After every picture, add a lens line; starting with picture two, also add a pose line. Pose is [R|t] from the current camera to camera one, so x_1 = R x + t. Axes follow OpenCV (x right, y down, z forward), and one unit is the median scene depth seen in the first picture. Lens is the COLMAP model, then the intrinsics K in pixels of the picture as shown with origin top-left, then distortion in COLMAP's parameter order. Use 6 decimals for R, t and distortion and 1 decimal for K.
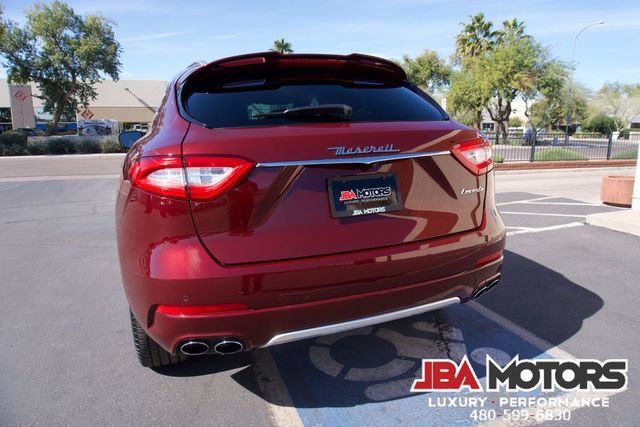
lens RADIAL K [[428.0, 0, 320.8], [0, 428.0, 208.8], [0, 0, 1]] dist [-0.054890, -0.001010]
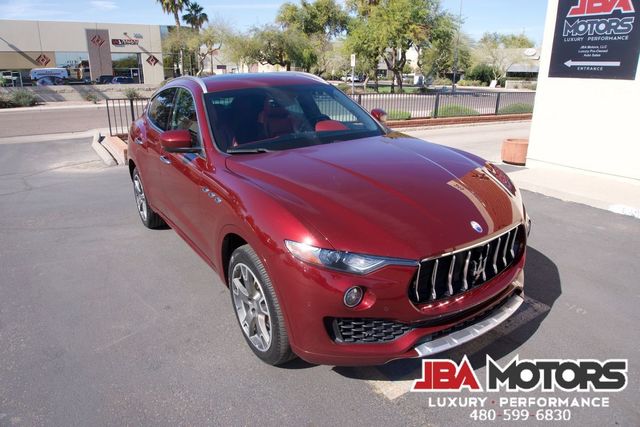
lens RADIAL K [[428.0, 0, 321.7], [0, 428.0, 209.6], [0, 0, 1]] dist [-0.054890, -0.001010]
pose [[0.970597, -0.061741, 0.232659, -0.028799], [0.031807, 0.990967, 0.130281, -0.010894], [-0.238601, -0.119050, 0.963793, -0.018800]]
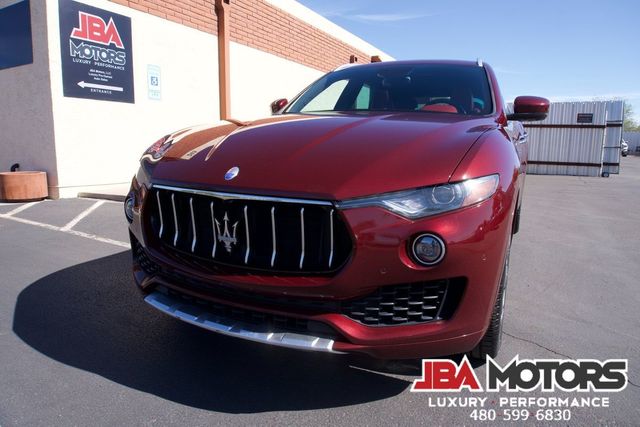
lens RADIAL K [[428.0, 0, 321.5], [0, 428.0, 210.0], [0, 0, 1]] dist [-0.054890, -0.001010]
pose [[-0.687402, -0.096429, 0.719847, -0.095445], [0.135147, 0.956852, 0.257233, -0.029974], [-0.713592, 0.274108, -0.644710, 0.230970]]
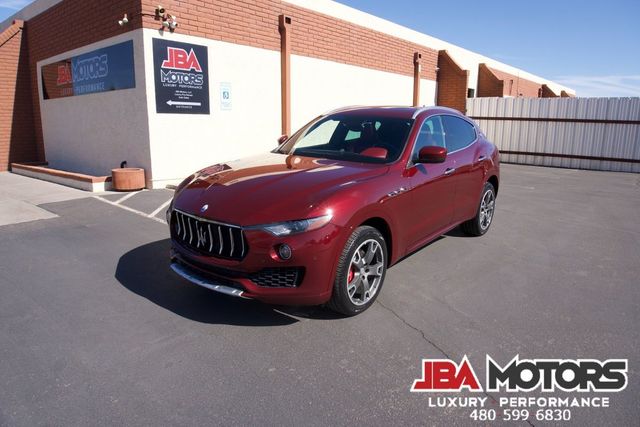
lens RADIAL K [[428.0, 0, 323.1], [0, 428.0, 208.8], [0, 0, 1]] dist [-0.054890, -0.001010]
pose [[-0.518753, -0.158094, 0.840180, -0.156152], [0.151528, 0.950191, 0.272352, -0.046994], [-0.841388, 0.268594, -0.468959, 0.229189]]
